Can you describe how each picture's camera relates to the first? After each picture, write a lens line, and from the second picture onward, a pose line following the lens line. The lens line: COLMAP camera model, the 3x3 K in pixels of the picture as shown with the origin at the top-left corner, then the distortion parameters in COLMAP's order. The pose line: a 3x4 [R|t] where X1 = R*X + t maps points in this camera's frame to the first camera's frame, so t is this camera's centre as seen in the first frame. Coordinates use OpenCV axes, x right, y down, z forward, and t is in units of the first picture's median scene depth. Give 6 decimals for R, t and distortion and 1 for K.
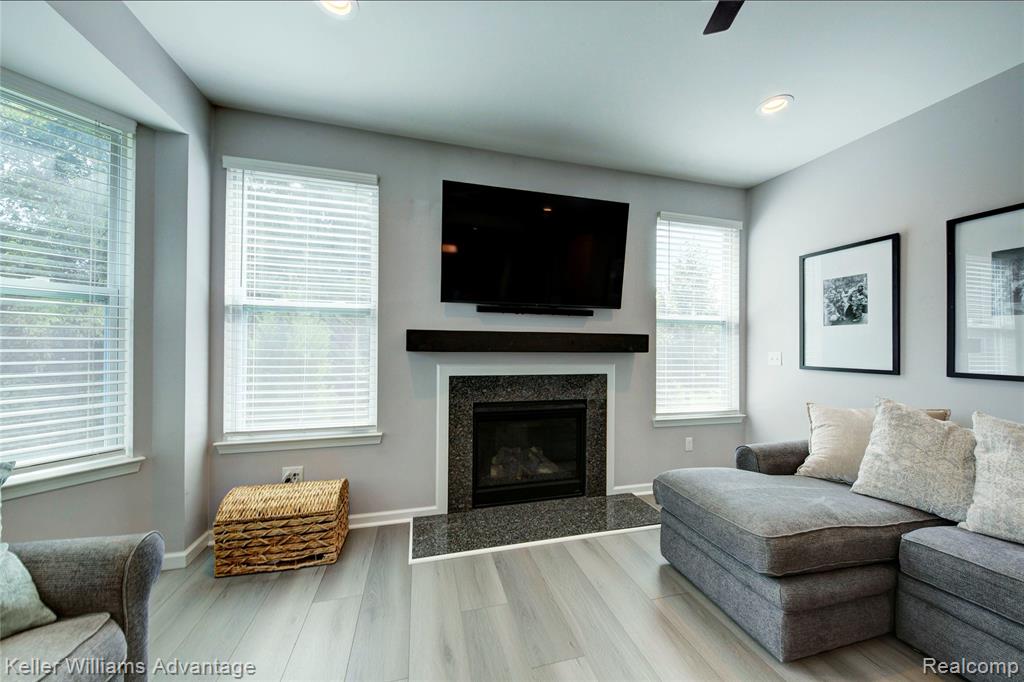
lens RADIAL K [[353.5, 0, 513.6], [0, 353.5, 346.0], [0, 0, 1]] dist [0.021613, -0.010382]
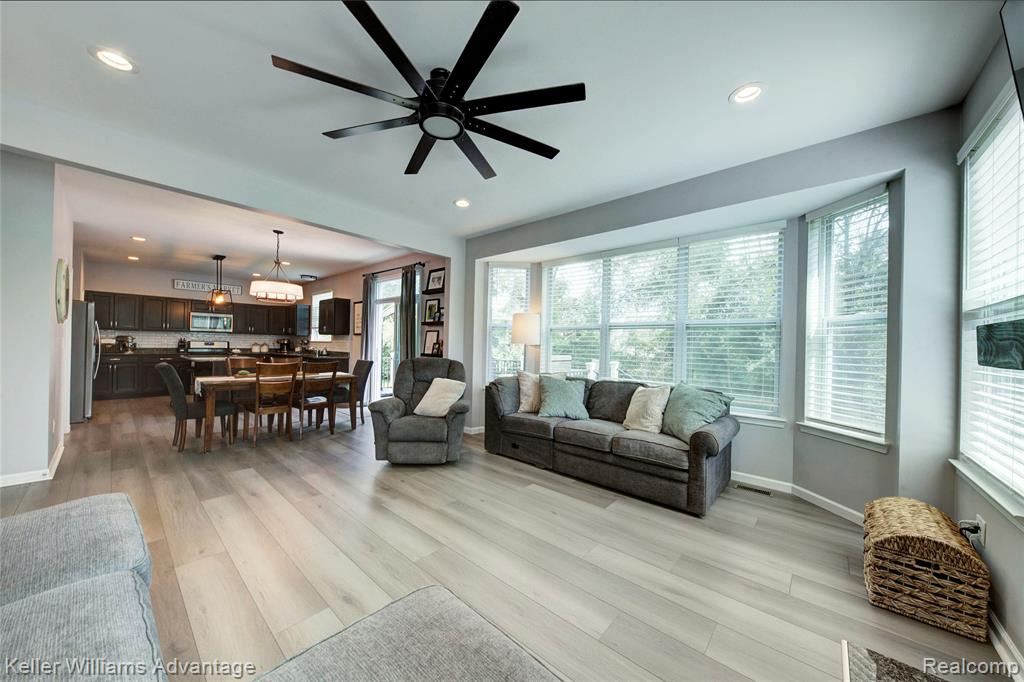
lens RADIAL K [[353.5, 0, 513.6], [0, 353.5, 346.0], [0, 0, 1]] dist [0.021613, -0.010382]
pose [[-0.831016, -0.024453, -0.555711, 0.622716], [-0.025678, 0.999655, -0.005589, 0.005114], [0.555656, 0.009625, -0.831356, 1.061290]]
